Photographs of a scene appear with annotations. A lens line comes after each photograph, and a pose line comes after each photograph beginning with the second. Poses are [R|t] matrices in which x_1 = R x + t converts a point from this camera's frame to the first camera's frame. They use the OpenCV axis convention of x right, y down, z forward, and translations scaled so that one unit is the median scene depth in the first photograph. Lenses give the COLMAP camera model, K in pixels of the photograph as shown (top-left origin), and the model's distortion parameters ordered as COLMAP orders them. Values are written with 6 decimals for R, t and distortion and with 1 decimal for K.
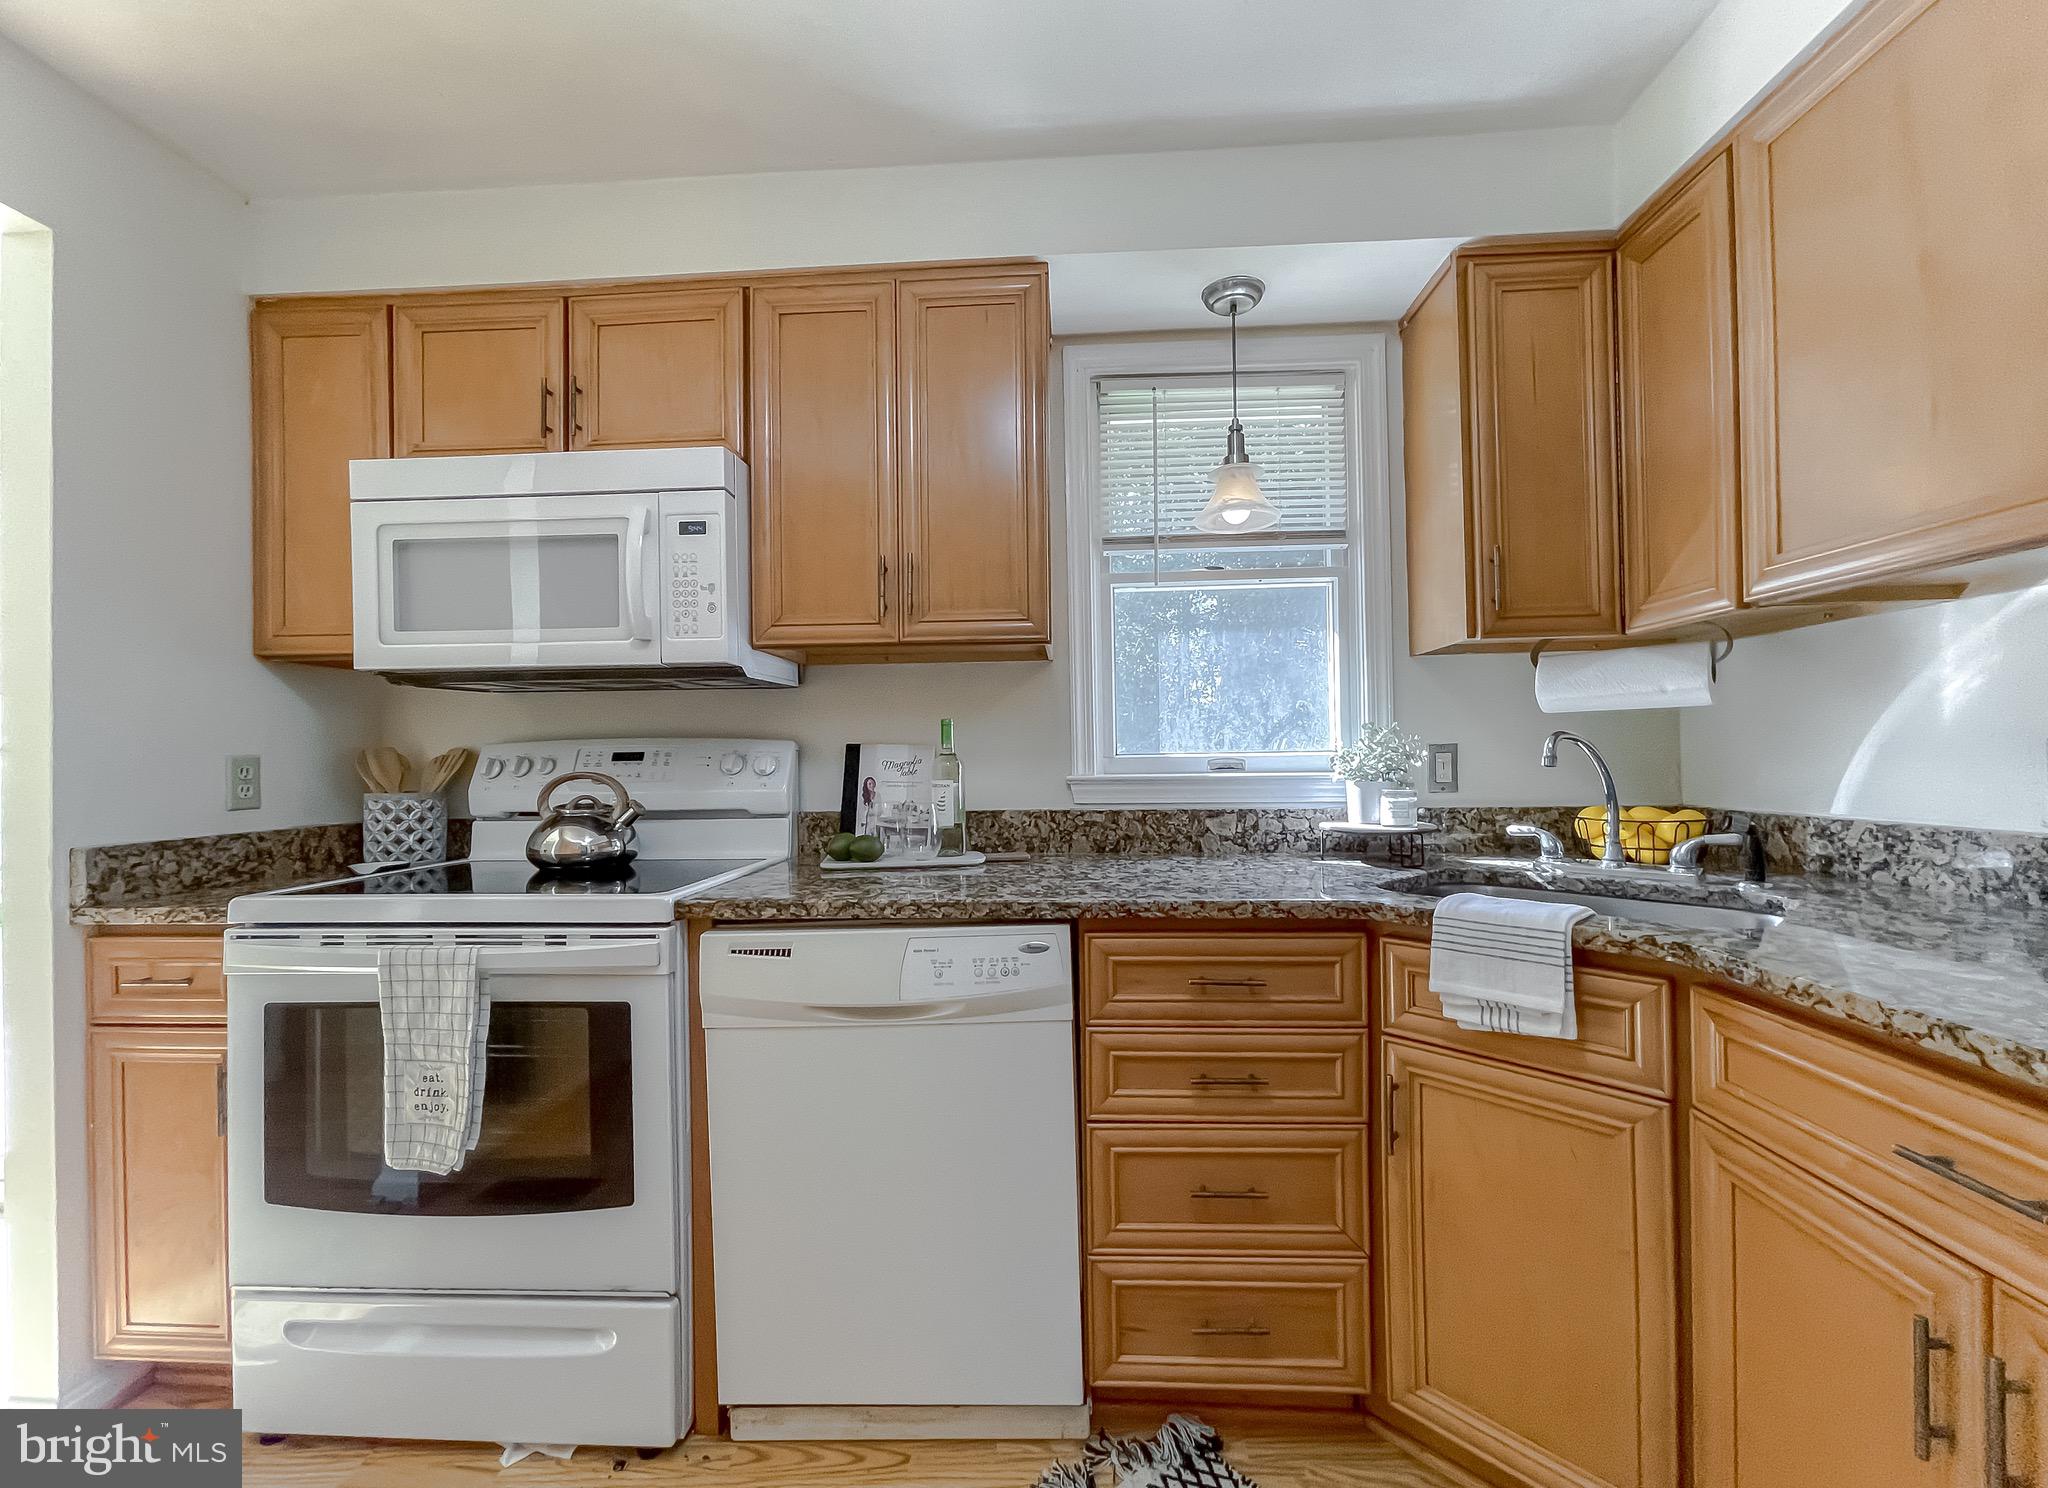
lens RADIAL K [[847.2, 0, 1025.6], [0, 847.2, 752.0], [0, 0, 1]] dist [-0.001614, 0.000305]
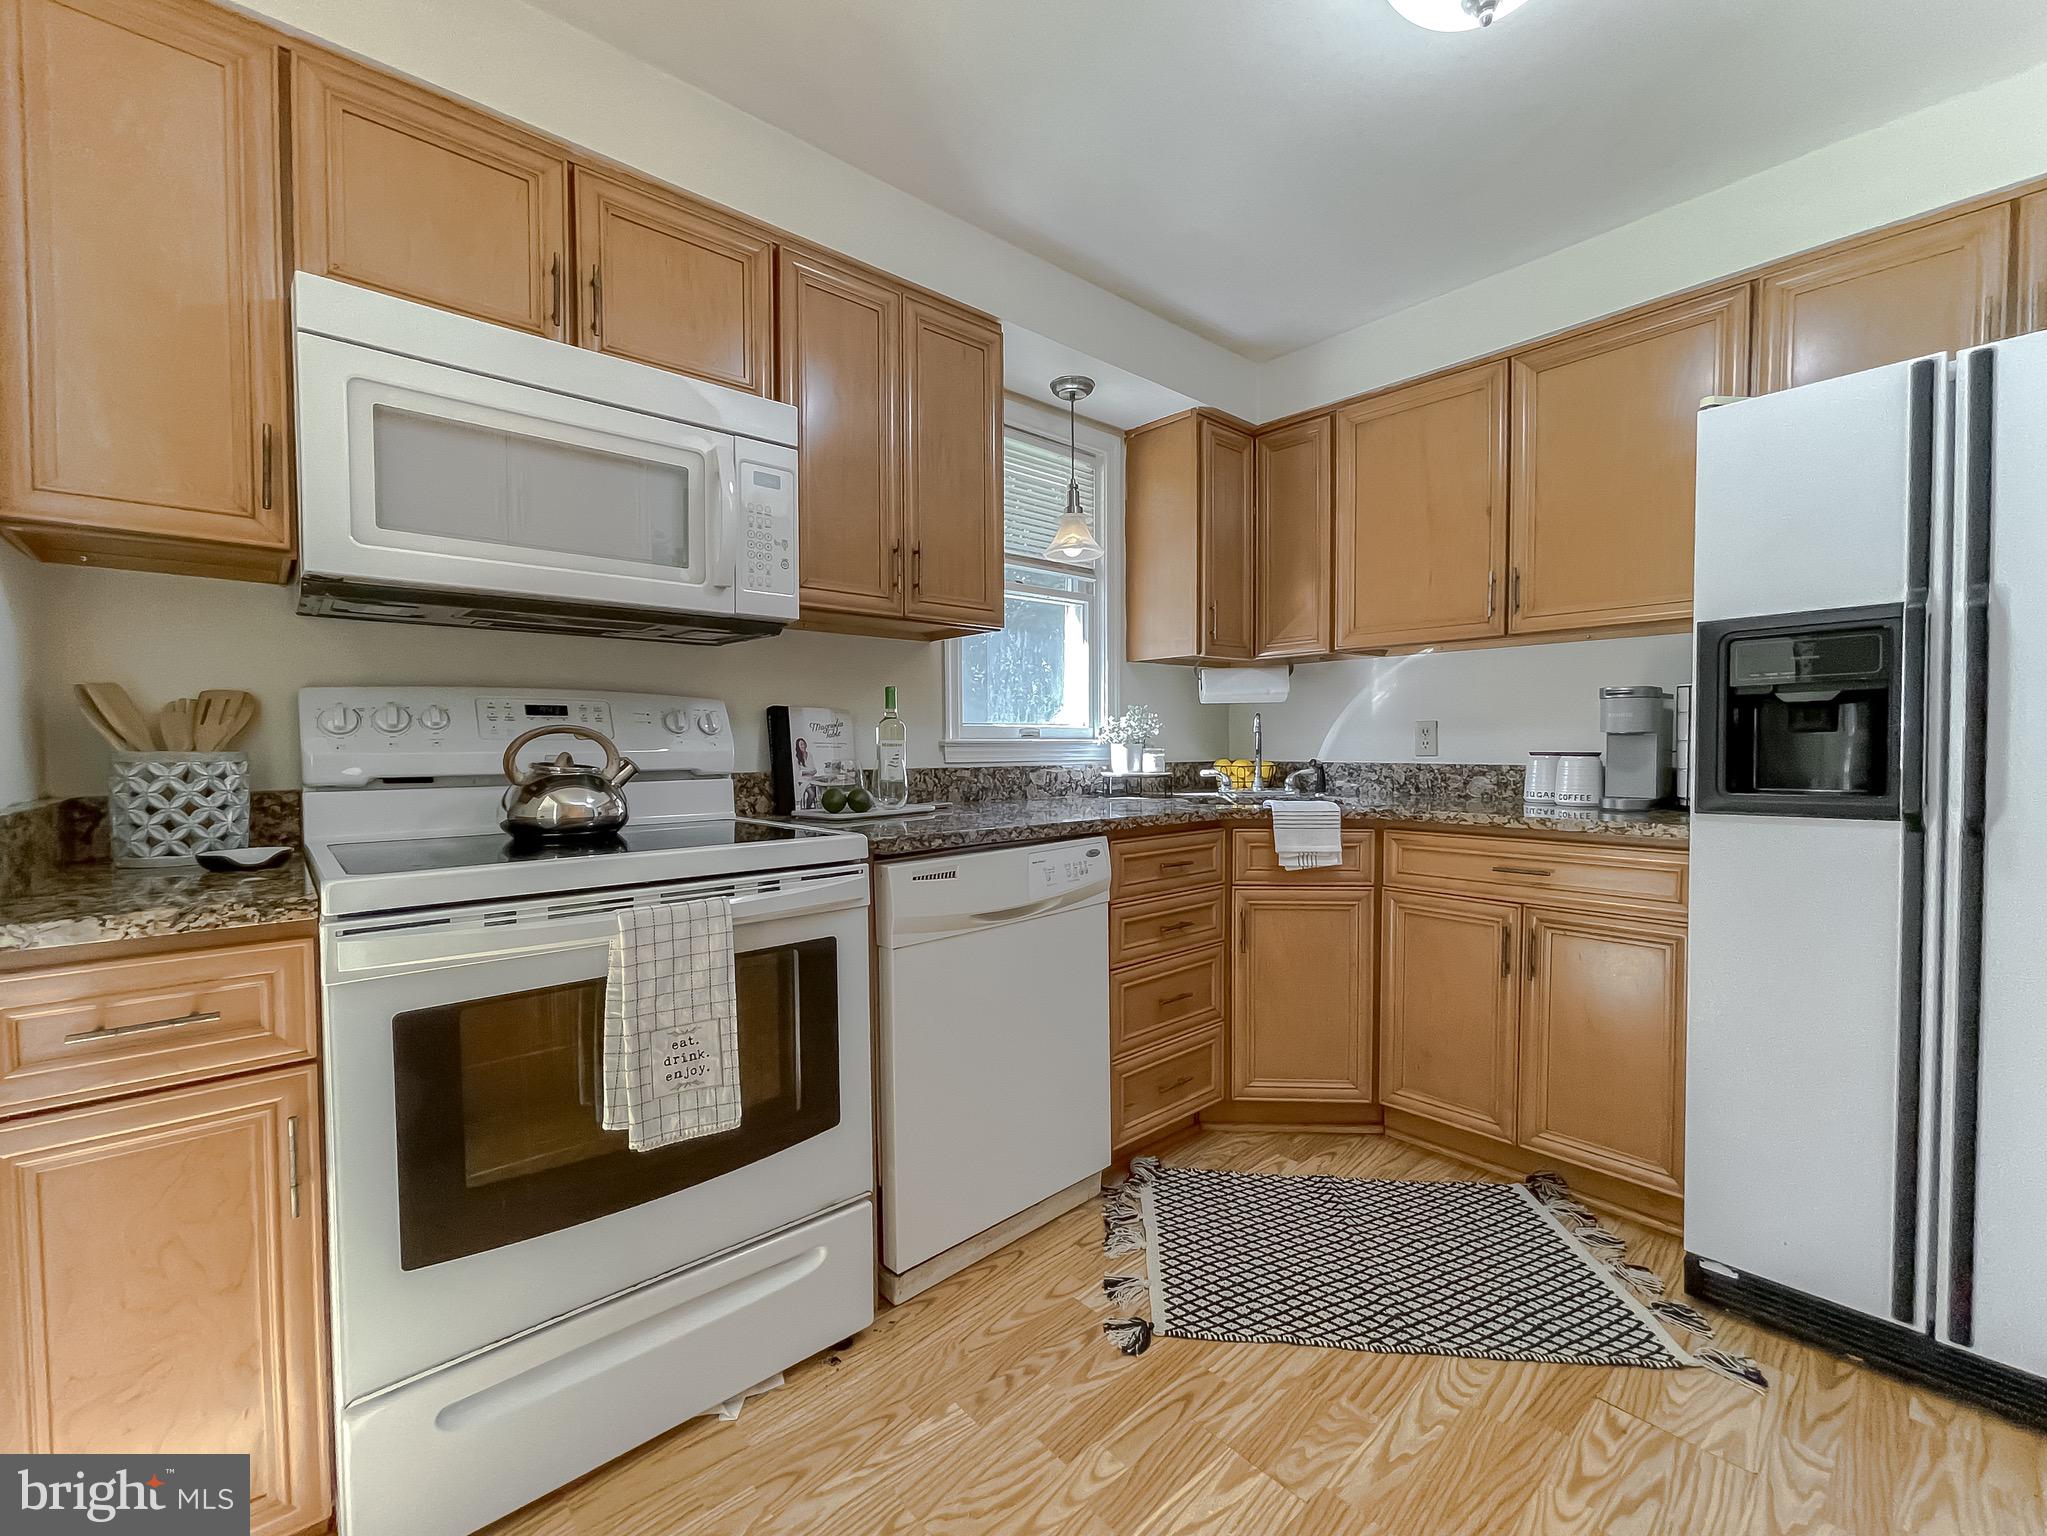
lens RADIAL K [[853.1, 0, 1019.0], [0, 853.1, 776.4], [0, 0, 1]] dist [-0.006546, -0.000330]
pose [[0.715215, -0.017875, 0.698675, -0.981577], [-0.008084, 0.999394, 0.033843, 0.052559], [-0.698857, -0.029853, 0.714638, 0.074417]]
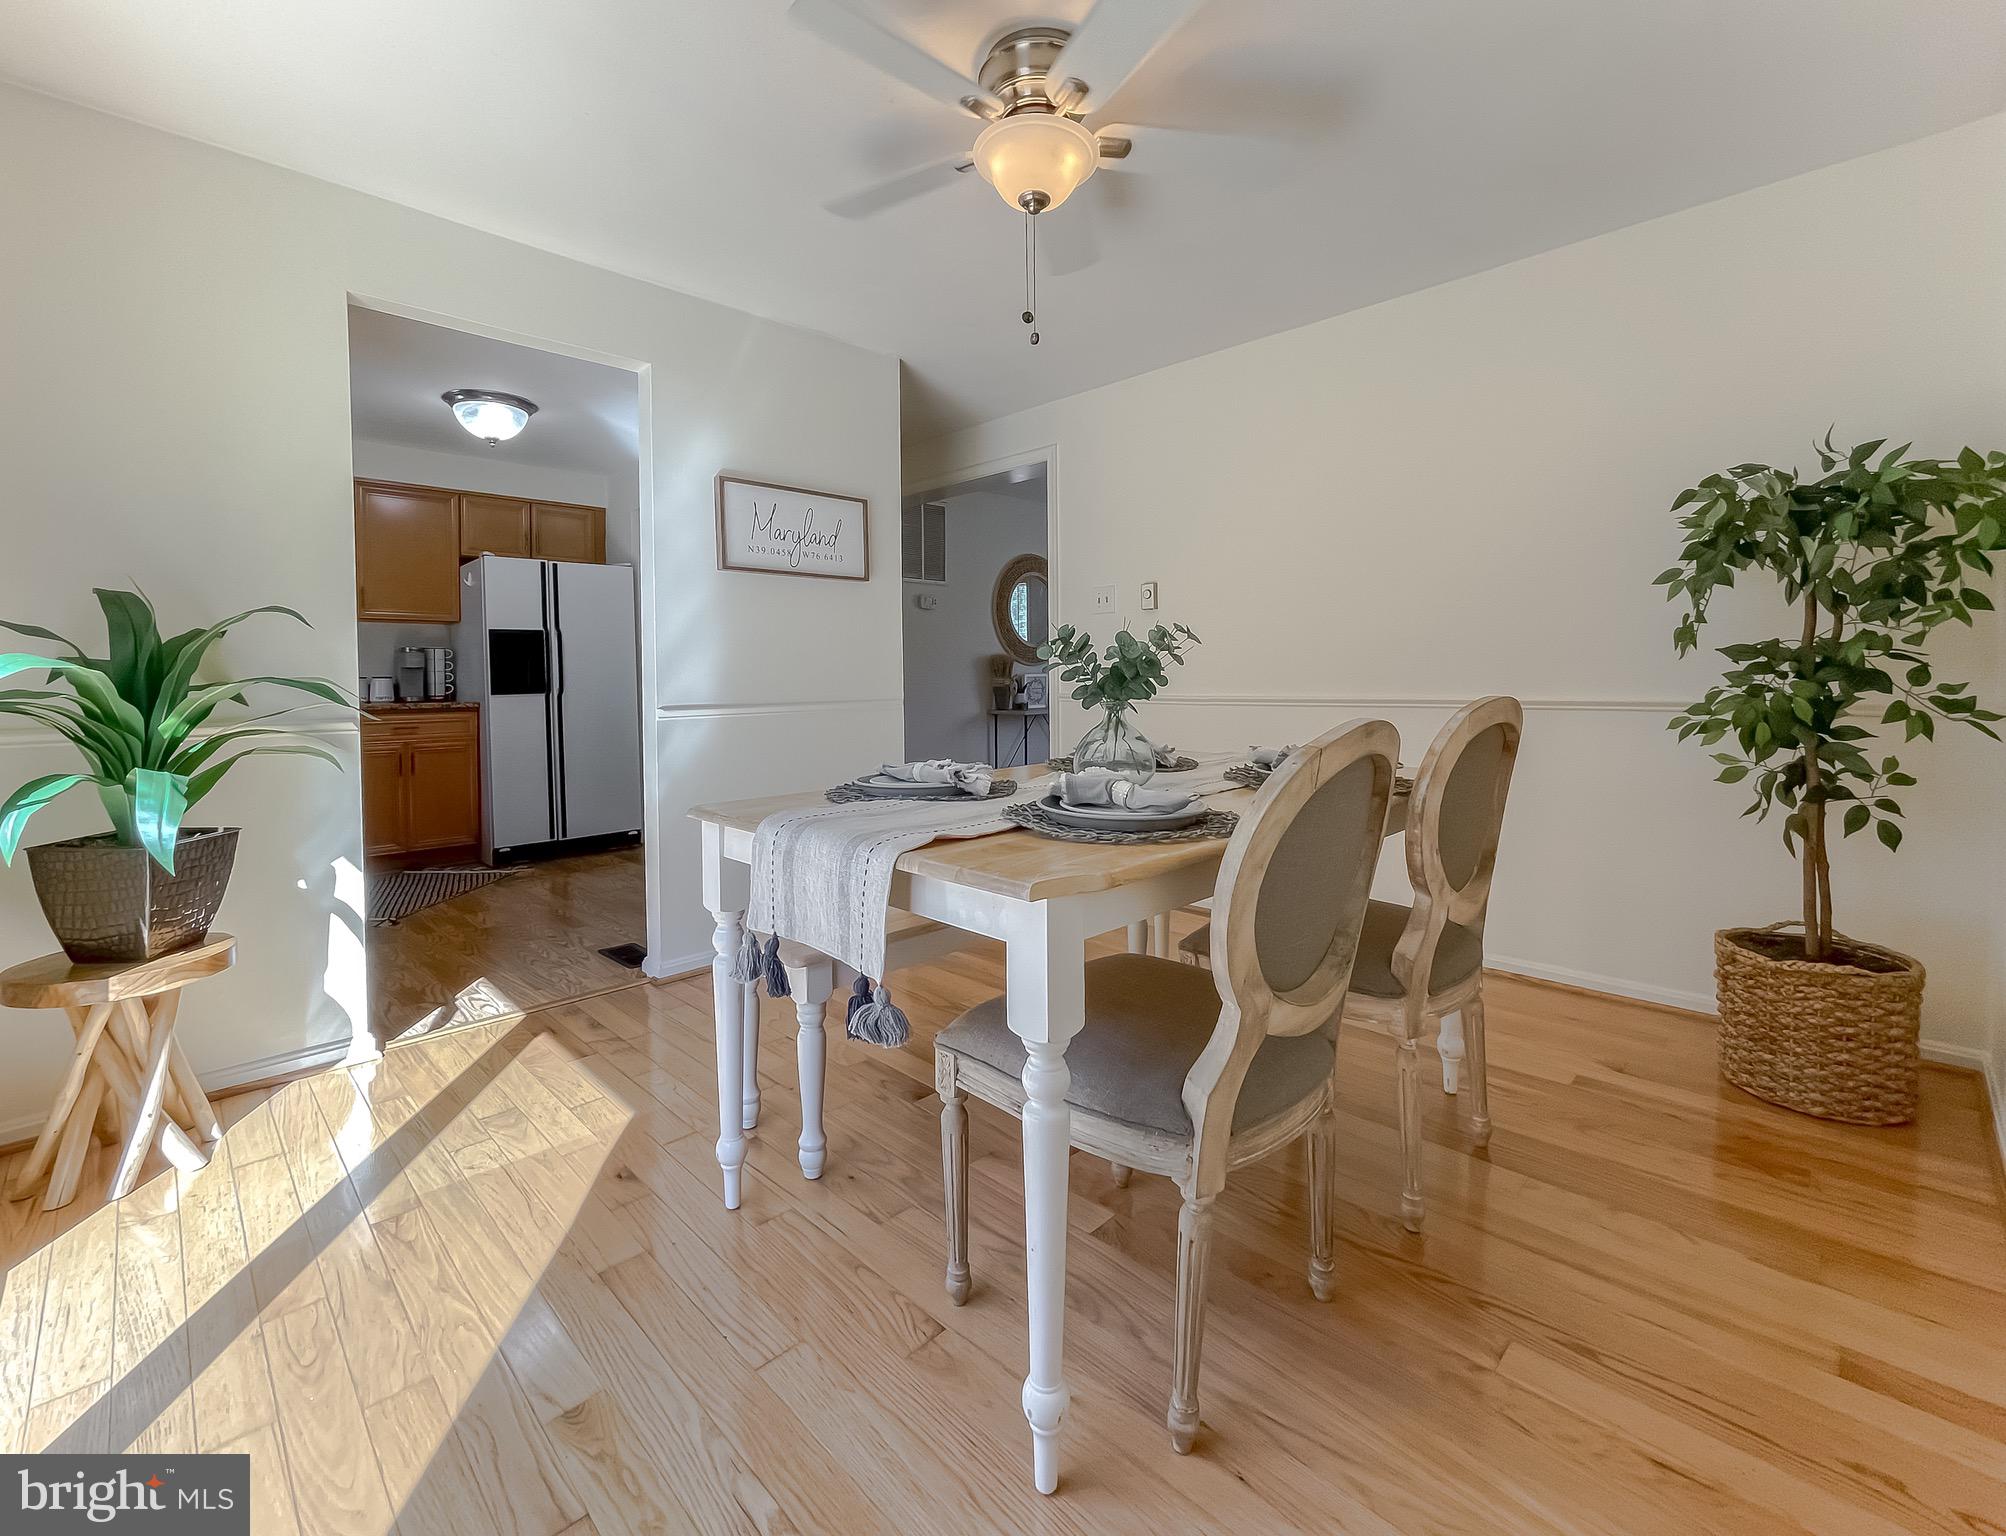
lens RADIAL K [[876.0, 0, 979.5], [0, 876.0, 691.0], [0, 0, 1]] dist [-0.001127, -0.000076]
pose [[-0.734322, 0.008578, 0.678747, -3.106636], [0.015249, 0.999876, 0.003861, 0.129079], [-0.678630, 0.013186, -0.734362, 1.384027]]
